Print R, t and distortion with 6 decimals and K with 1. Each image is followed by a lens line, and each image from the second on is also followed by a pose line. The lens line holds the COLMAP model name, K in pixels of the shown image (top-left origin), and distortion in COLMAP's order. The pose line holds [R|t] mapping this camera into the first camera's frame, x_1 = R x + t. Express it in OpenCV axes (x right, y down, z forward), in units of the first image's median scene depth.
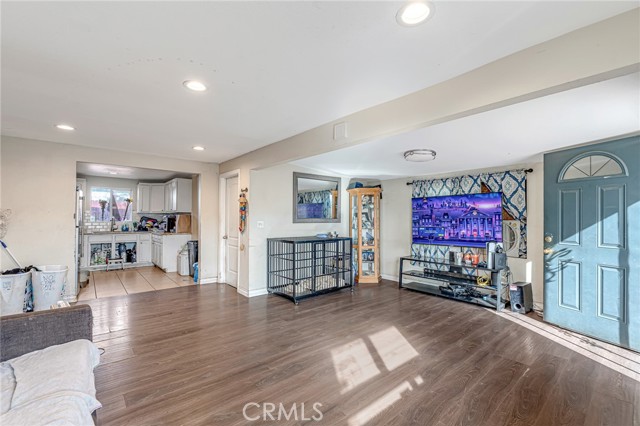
lens RADIAL K [[282.2, 0, 322.8], [0, 282.2, 211.4], [0, 0, 1]] dist [-0.000841, -0.000027]
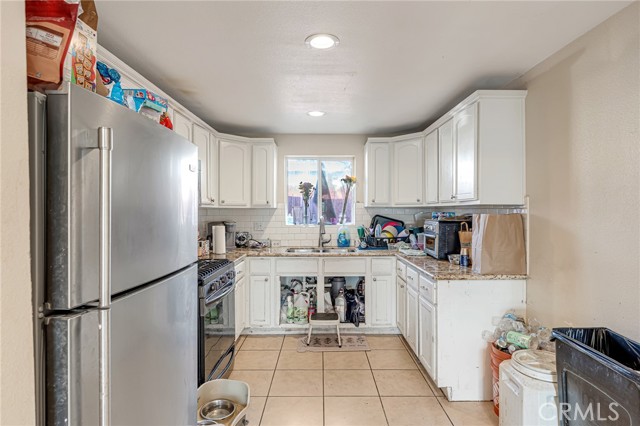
lens RADIAL K [[336.6, 0, 320.0], [0, 336.6, 213.0], [0, 0, 1]] dist [0.000117, 0.000163]
pose [[0.756637, 0.002494, -0.653831, -0.373066], [0.018060, 0.999531, 0.024713, 0.000511], [0.653586, -0.030507, 0.756237, 0.564450]]
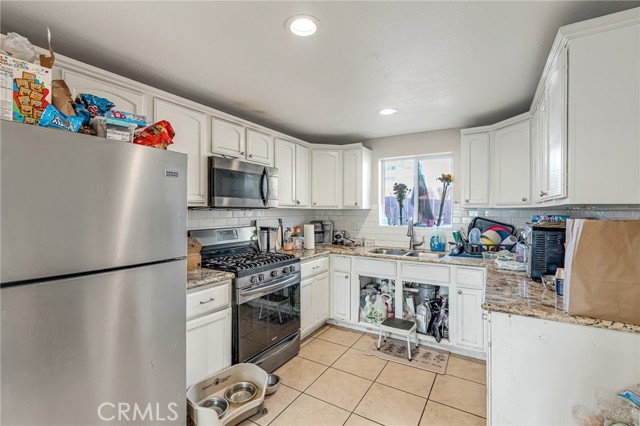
lens RADIAL K [[282.2, 0, 322.8], [0, 282.2, 211.4], [0, 0, 1]] dist [-0.000841, -0.000027]
pose [[0.309260, 0.001501, -0.950976, -0.350578], [0.021283, 0.999737, 0.008500, 0.002799], [0.950739, -0.022869, 0.309147, 0.710487]]
